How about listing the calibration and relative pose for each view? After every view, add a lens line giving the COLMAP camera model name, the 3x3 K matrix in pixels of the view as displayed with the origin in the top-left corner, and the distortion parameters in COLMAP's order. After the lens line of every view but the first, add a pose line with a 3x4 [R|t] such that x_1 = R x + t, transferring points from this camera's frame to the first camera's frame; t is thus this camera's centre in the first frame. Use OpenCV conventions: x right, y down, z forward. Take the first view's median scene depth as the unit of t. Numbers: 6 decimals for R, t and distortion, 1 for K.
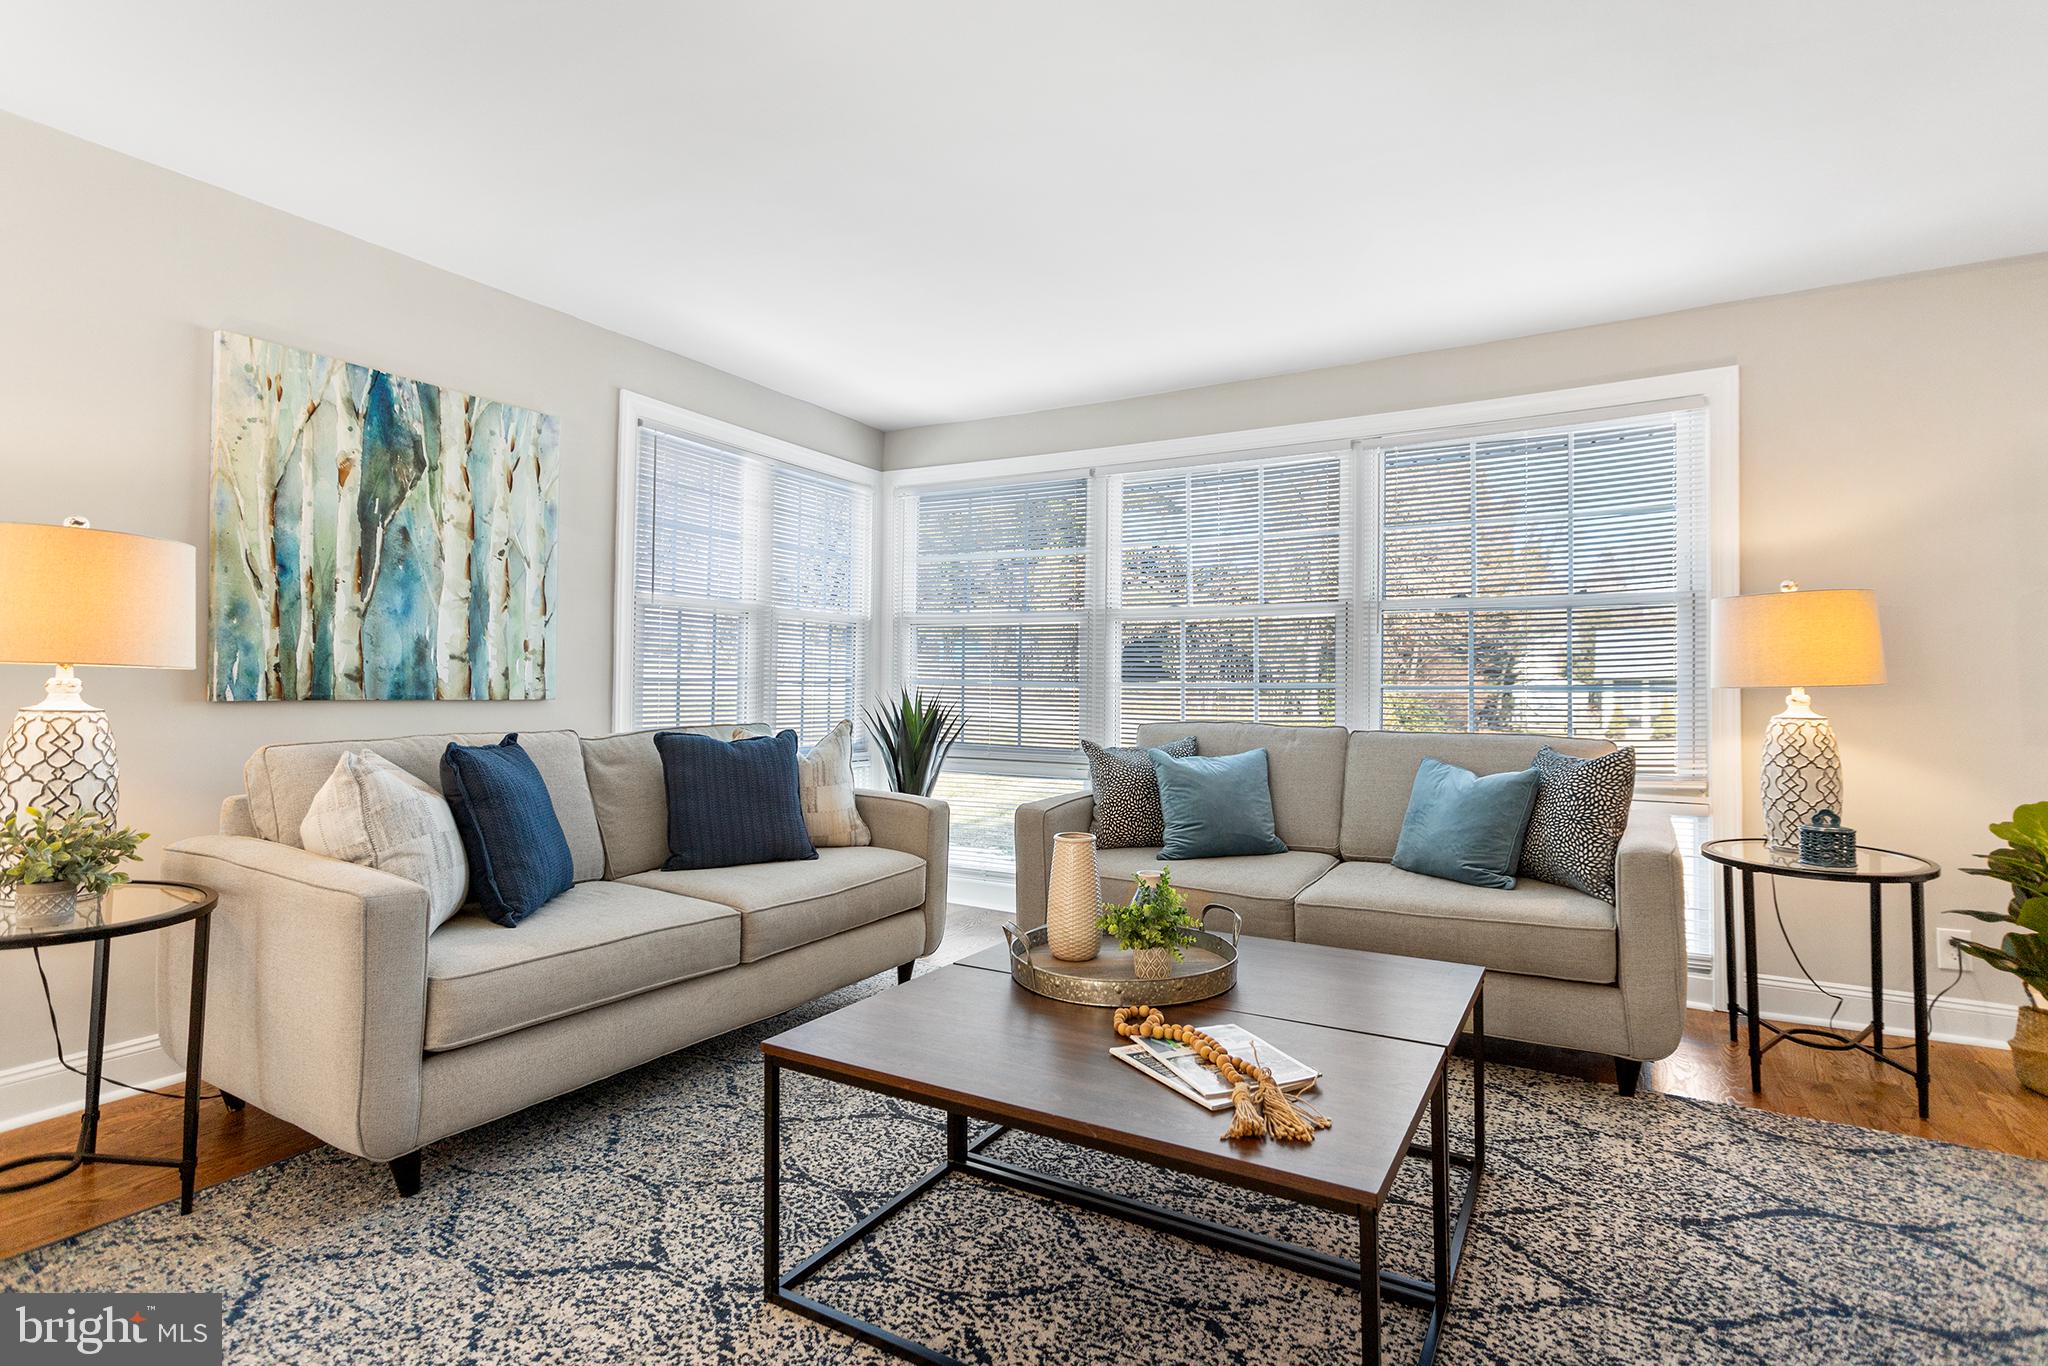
lens RADIAL K [[986.5, 0, 1012.6], [0, 986.5, 665.4], [0, 0, 1]] dist [0.002766, 0.001043]
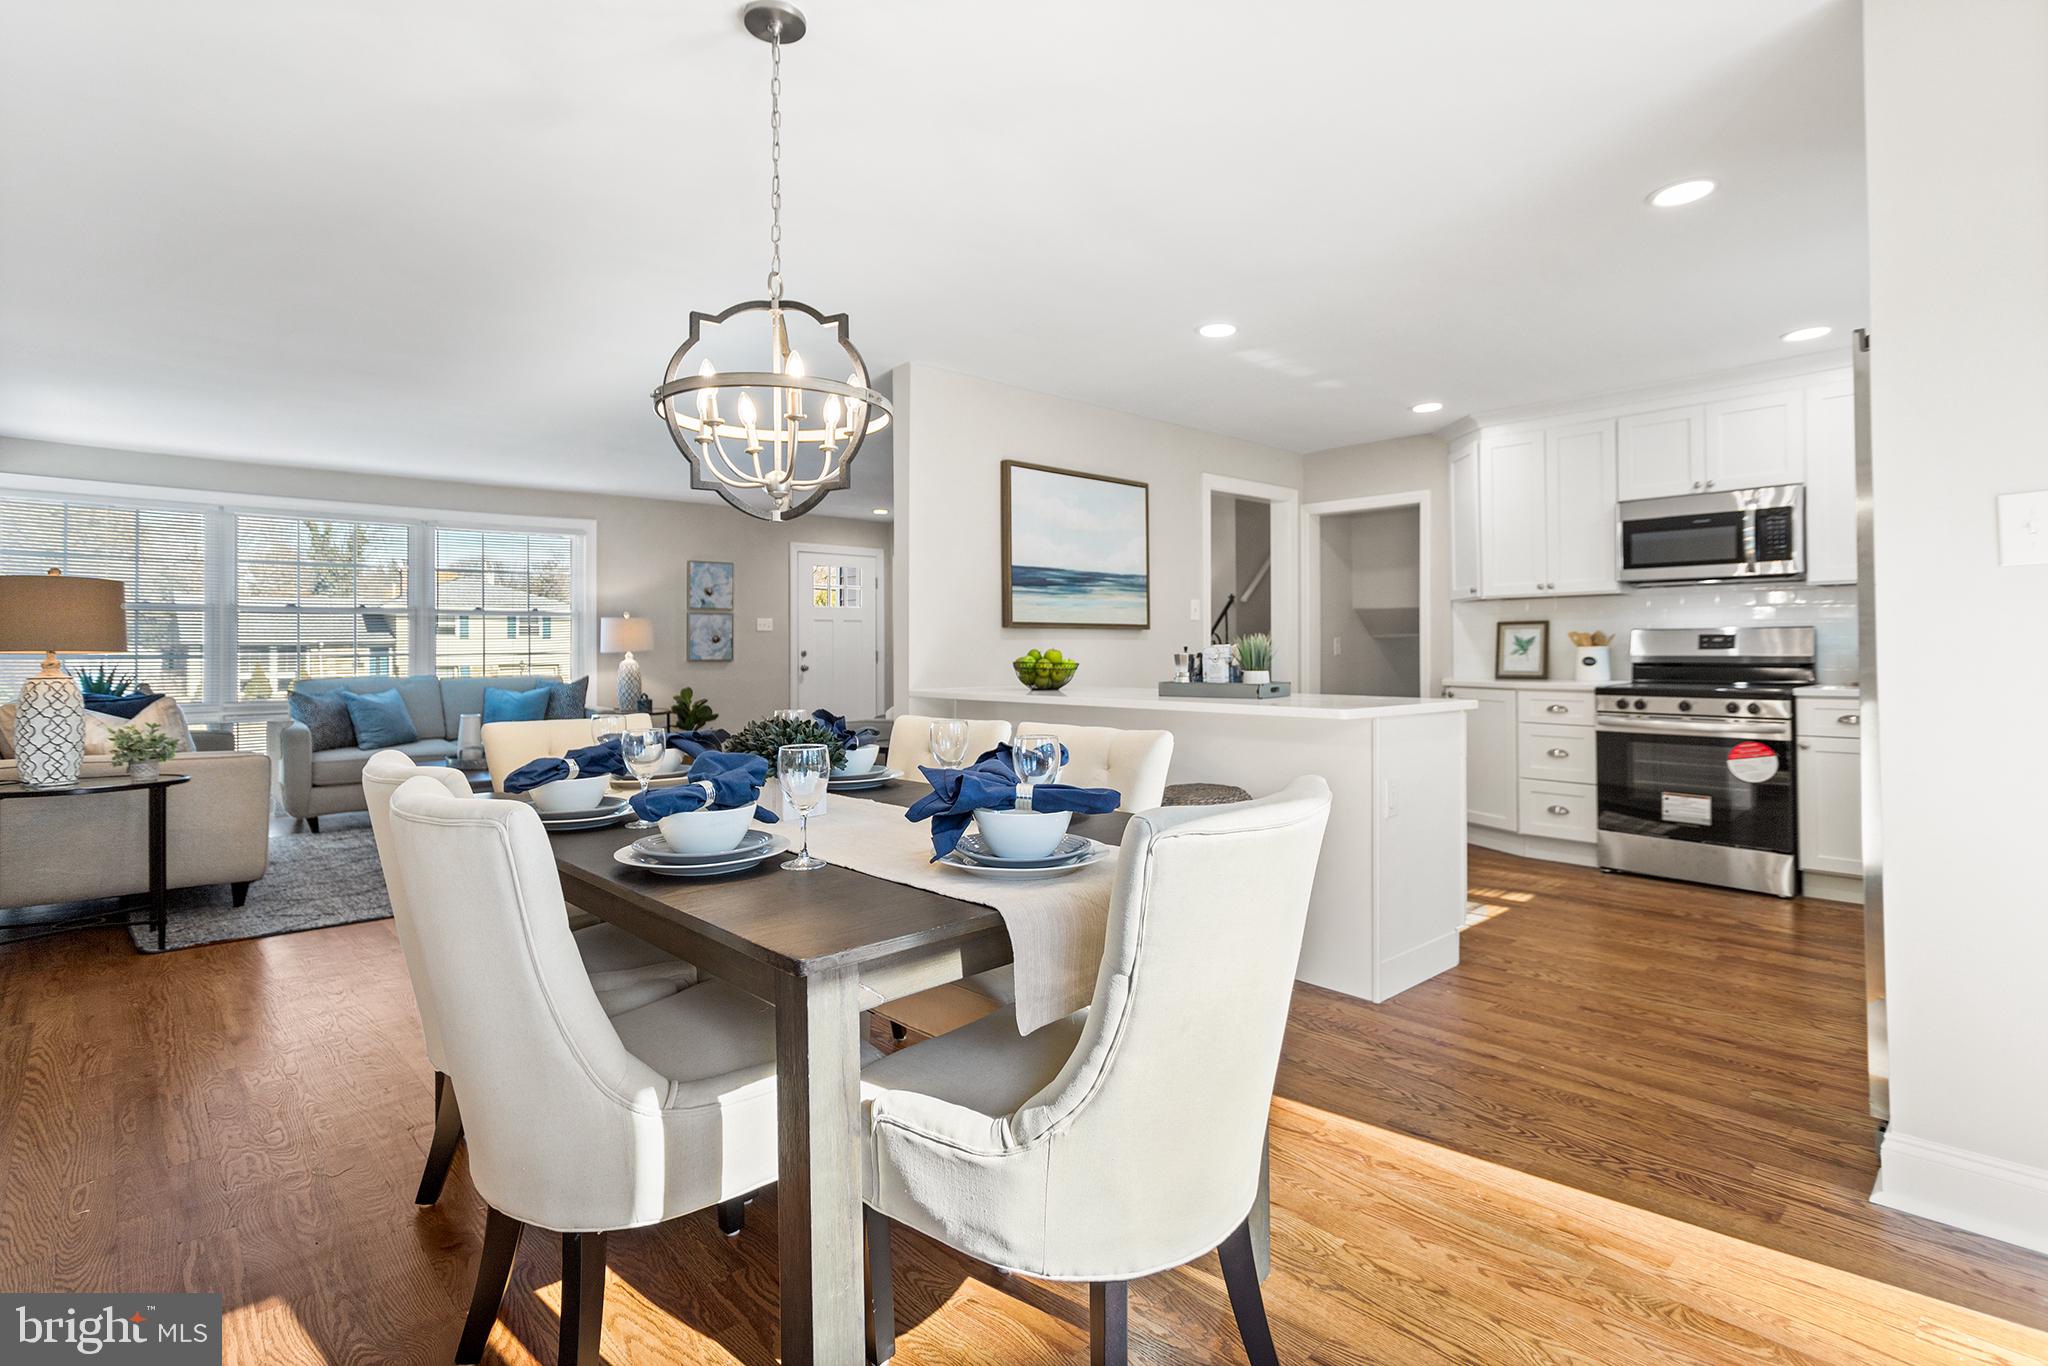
lens RADIAL K [[986.5, 0, 1018.5], [0, 986.5, 668.2], [0, 0, 1]] dist [0.002766, 0.001043]
pose [[0.304728, -0.028675, 0.952008, -2.026562], [-0.009528, 0.999405, 0.033152, -0.047368], [-0.952392, -0.019173, 0.304274, -1.173887]]
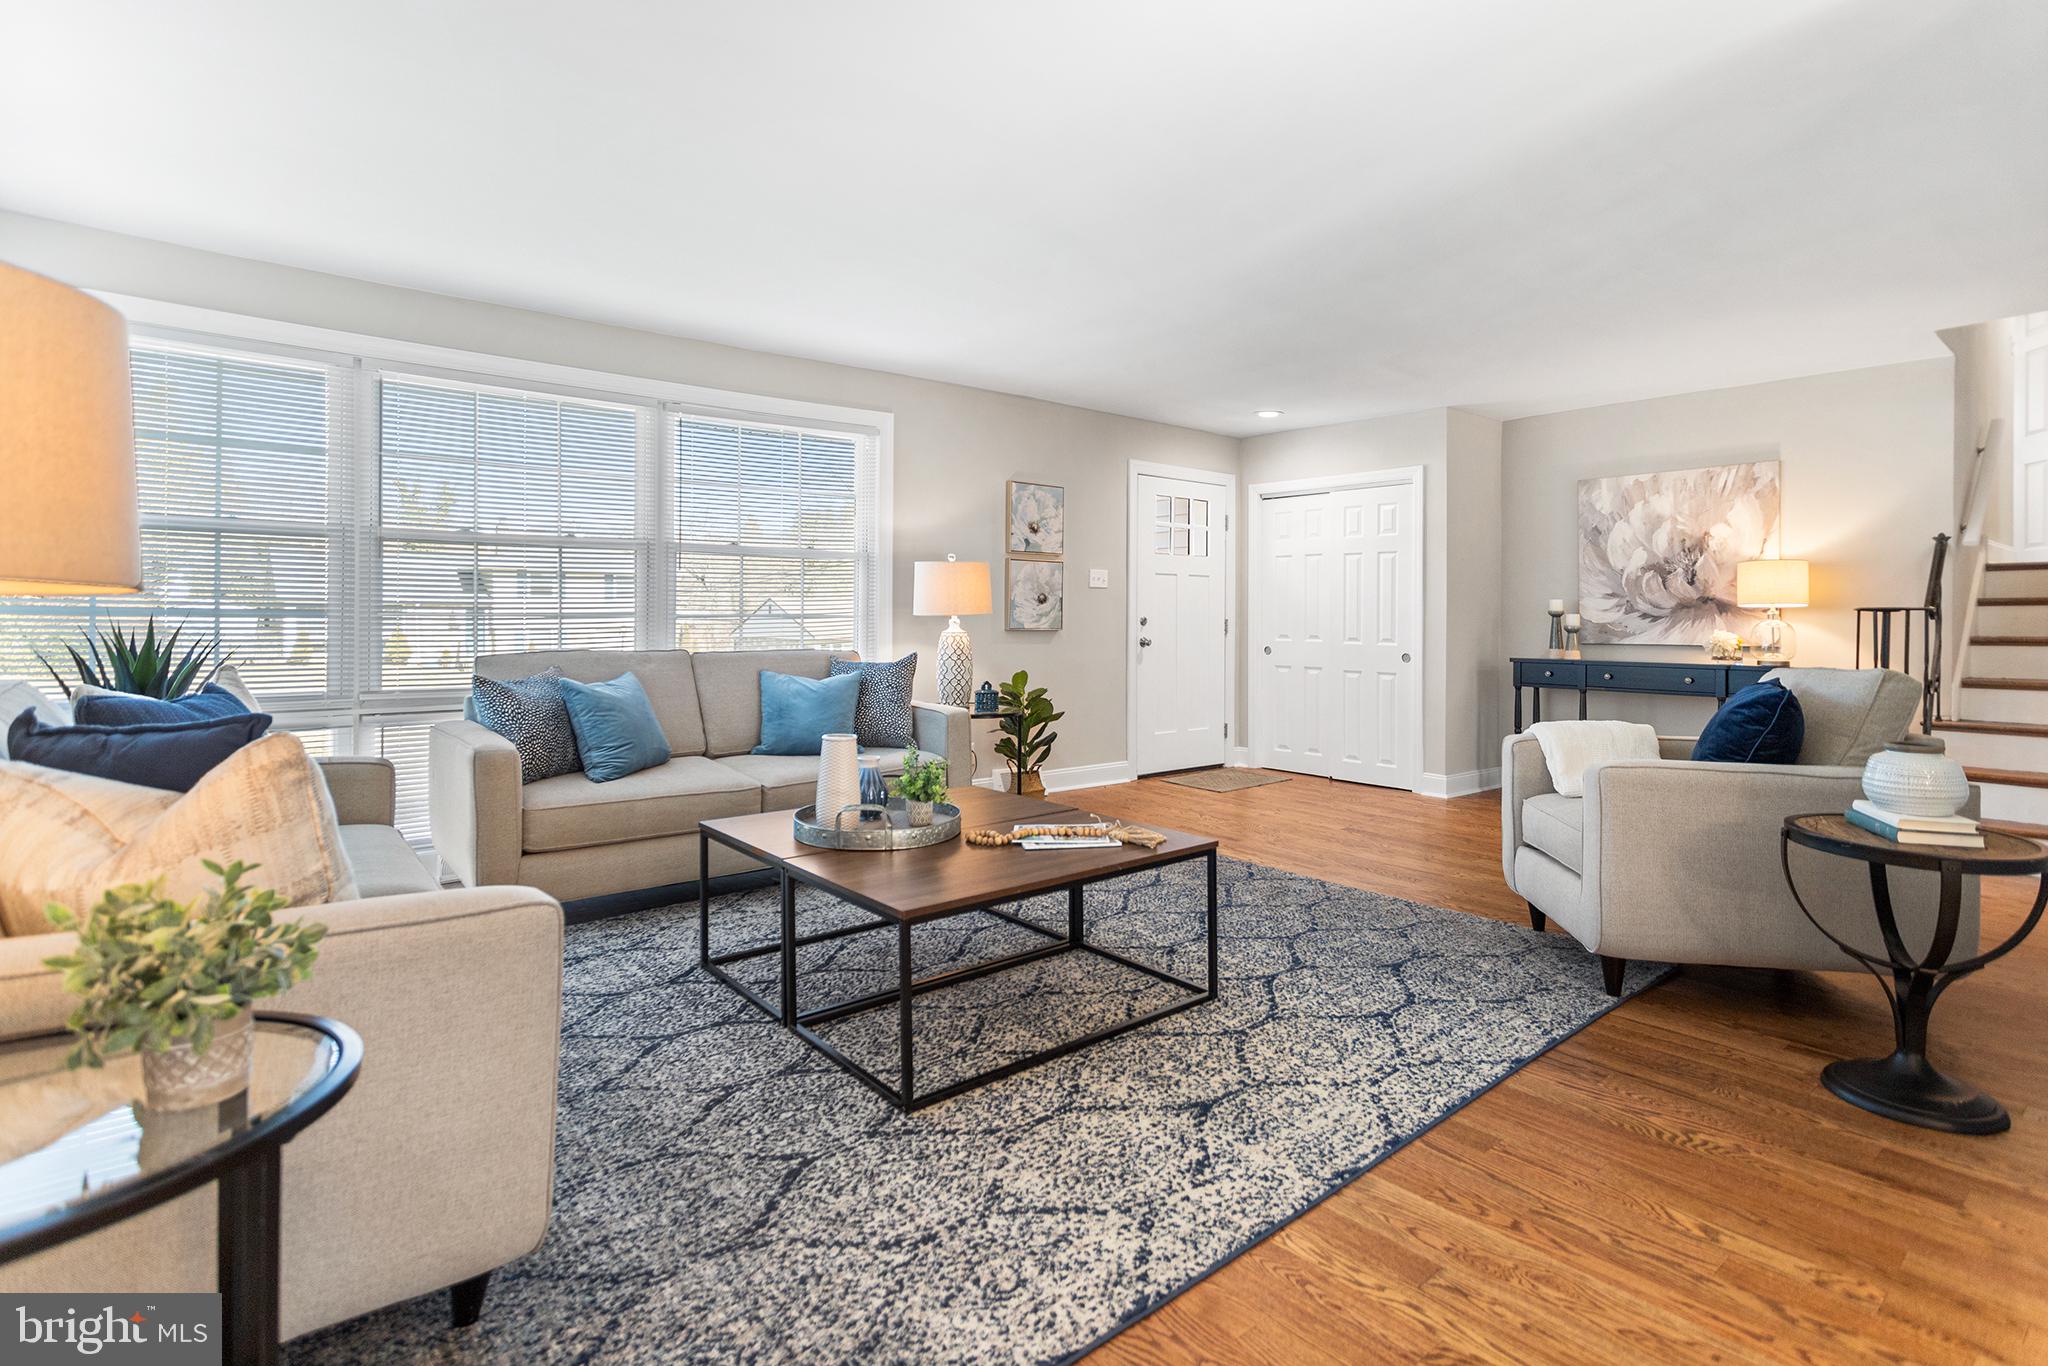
lens RADIAL K [[986.5, 0, 1026.2], [0, 986.5, 641.6], [0, 0, 1]] dist [0.002766, 0.001043]
pose [[0.351352, -0.027901, 0.935828, -1.098874], [-0.021045, 0.999068, 0.037687, -0.000551], [-0.936007, -0.032936, 0.350437, 0.364440]]
